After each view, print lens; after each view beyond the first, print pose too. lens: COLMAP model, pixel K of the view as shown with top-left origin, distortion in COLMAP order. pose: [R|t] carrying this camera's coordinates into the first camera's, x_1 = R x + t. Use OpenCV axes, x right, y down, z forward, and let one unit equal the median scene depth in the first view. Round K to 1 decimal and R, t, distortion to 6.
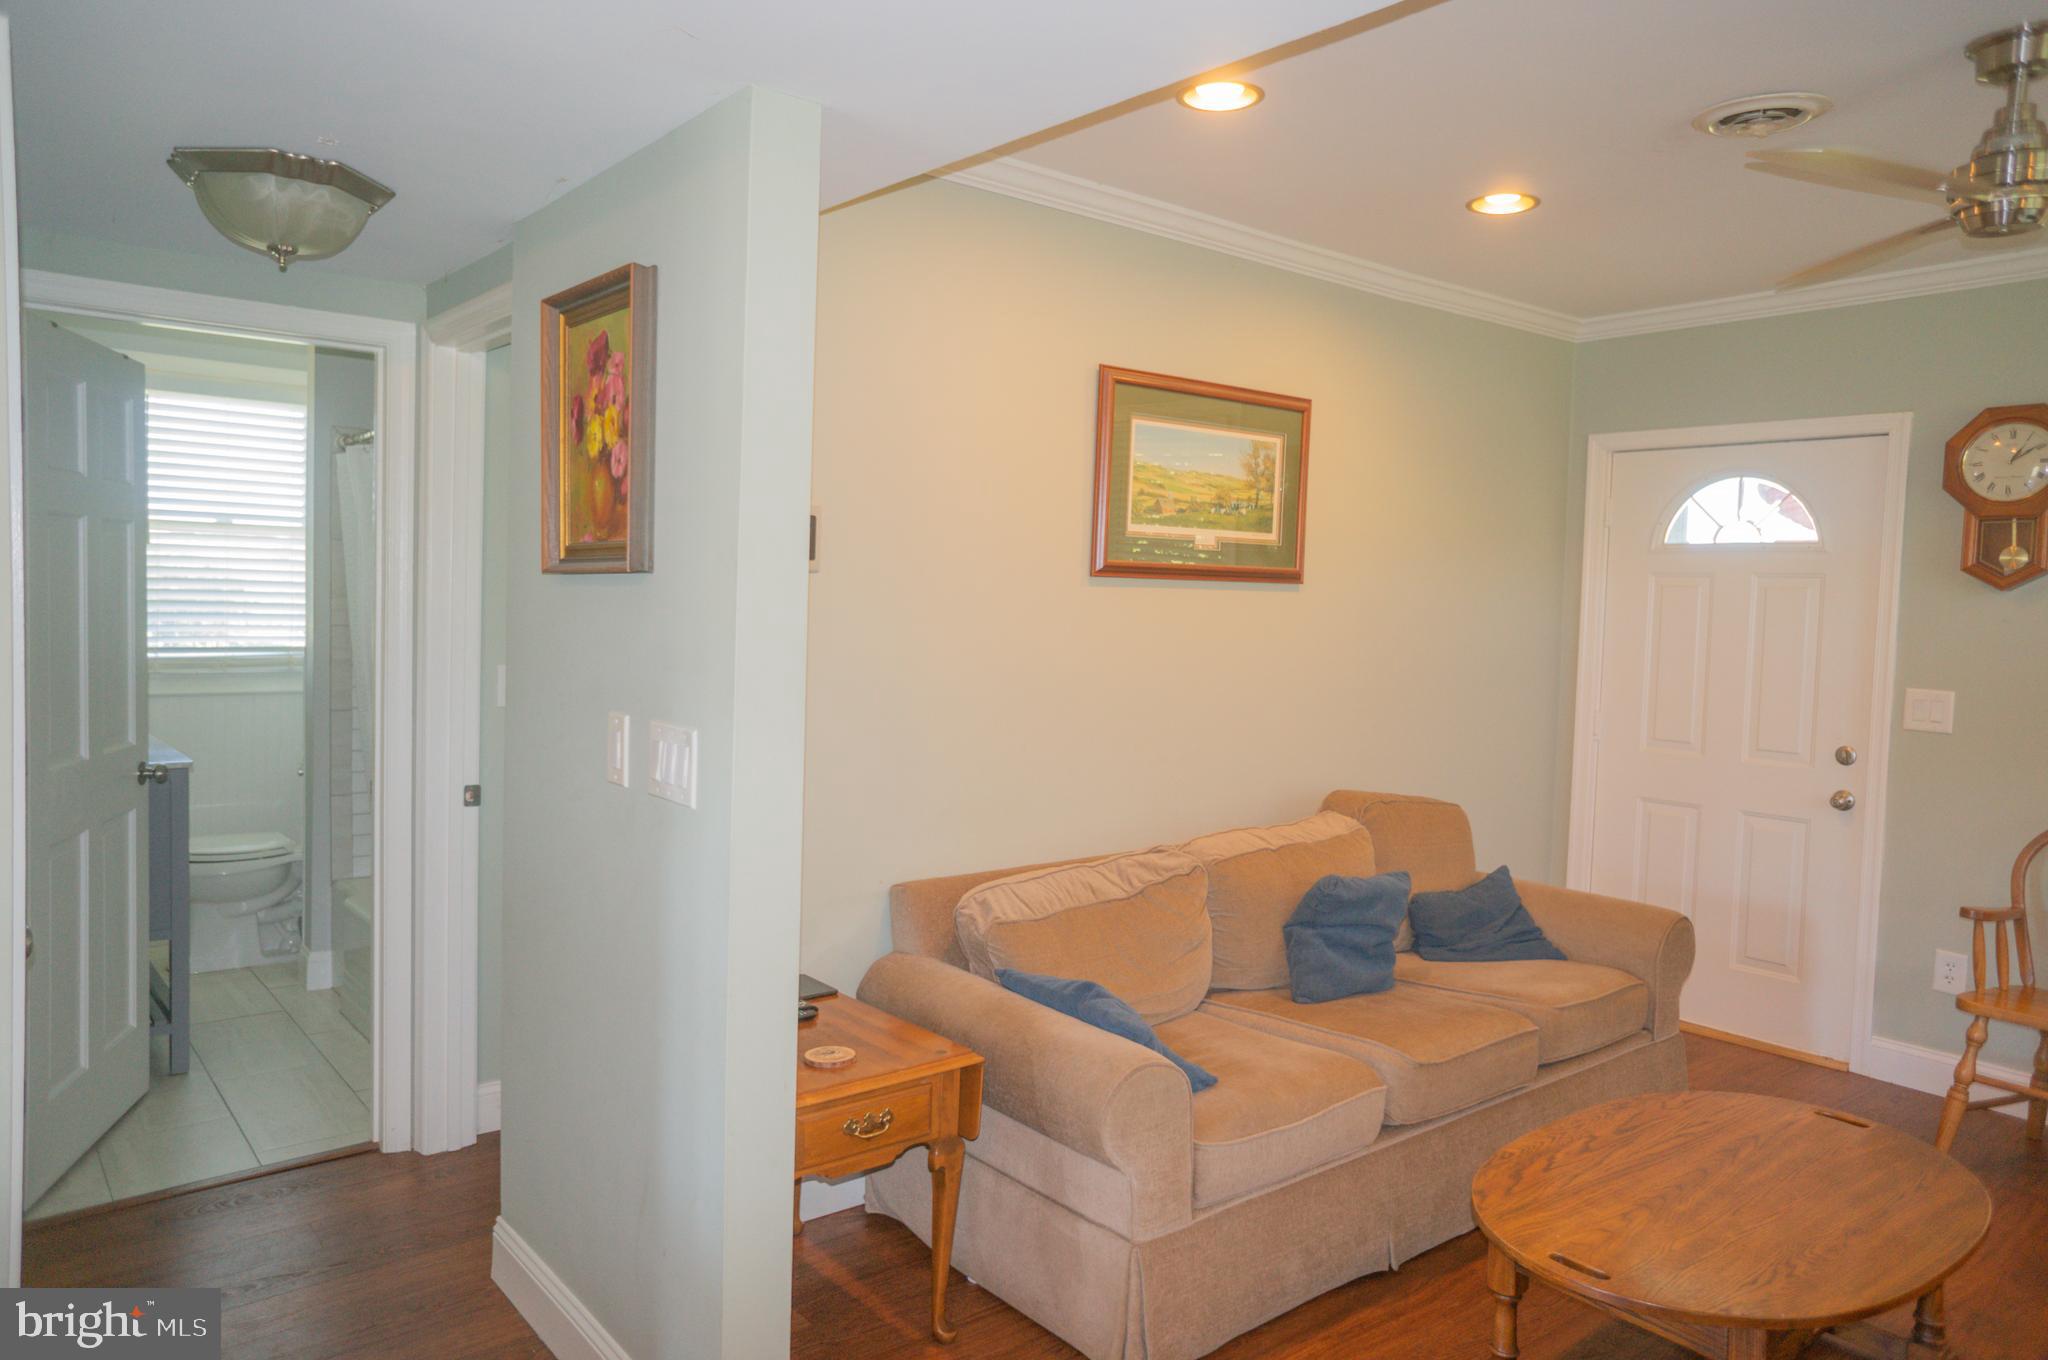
lens RADIAL K [[1380.0, 0, 1024.0], [0, 1380.0, 680.0], [0, 0, 1]] dist [-0.061723, 0.093702]
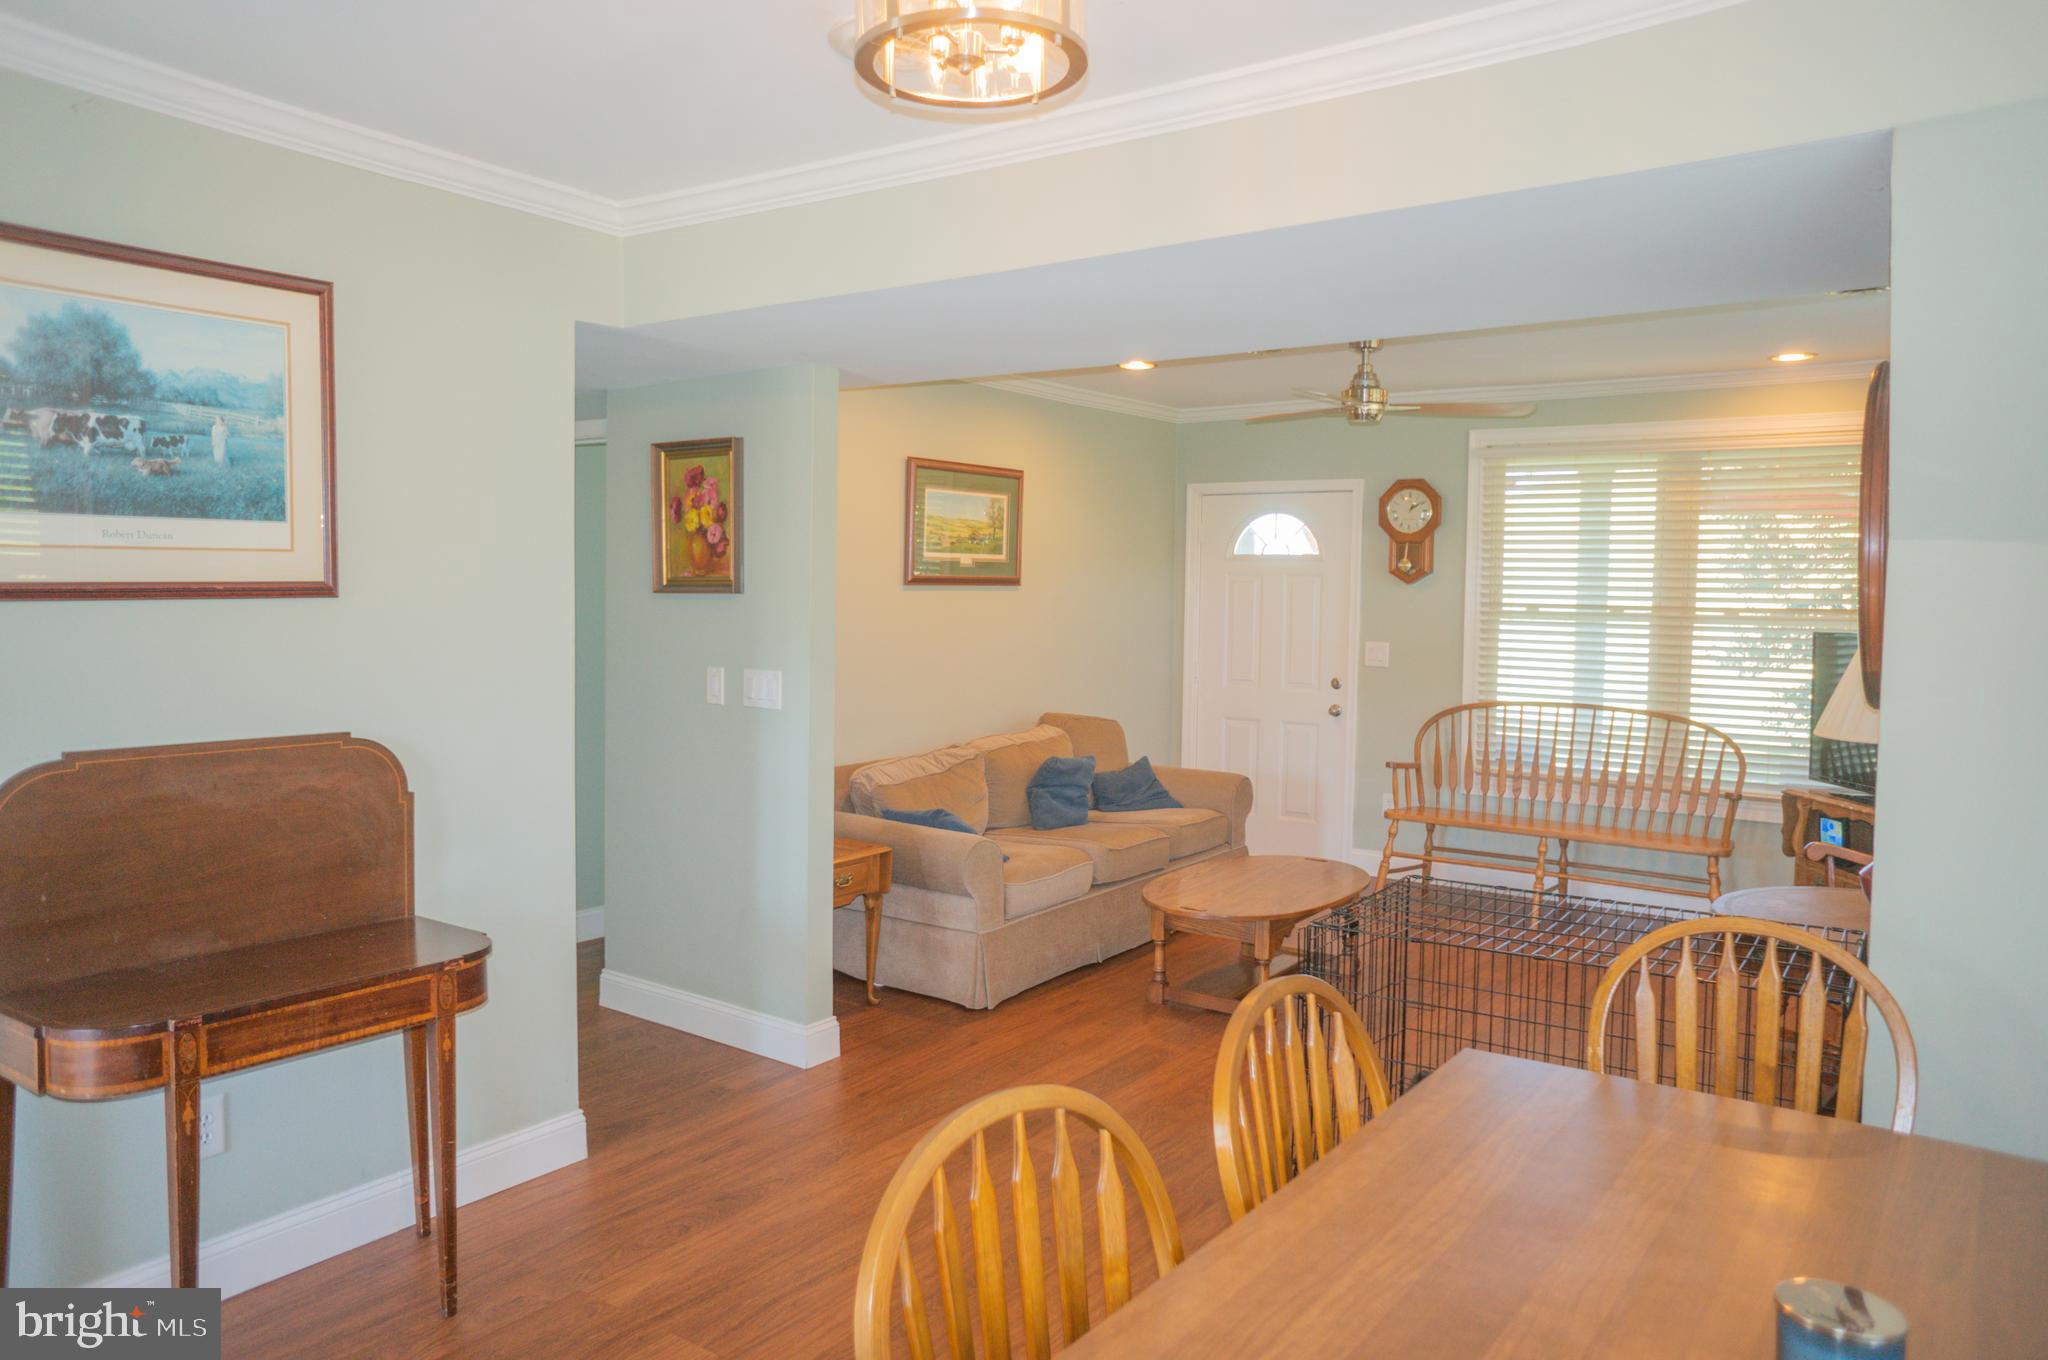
lens RADIAL K [[1352.7, 0, 1024.0], [0, 1352.7, 680.0], [0, 0, 1]] dist [-0.050357, 0.027559]
pose [[0.964214, -0.032620, 0.263109, -0.239165], [0.029208, 0.999431, 0.016871, 0.015136], [-0.263510, -0.008582, 0.964619, -0.587434]]
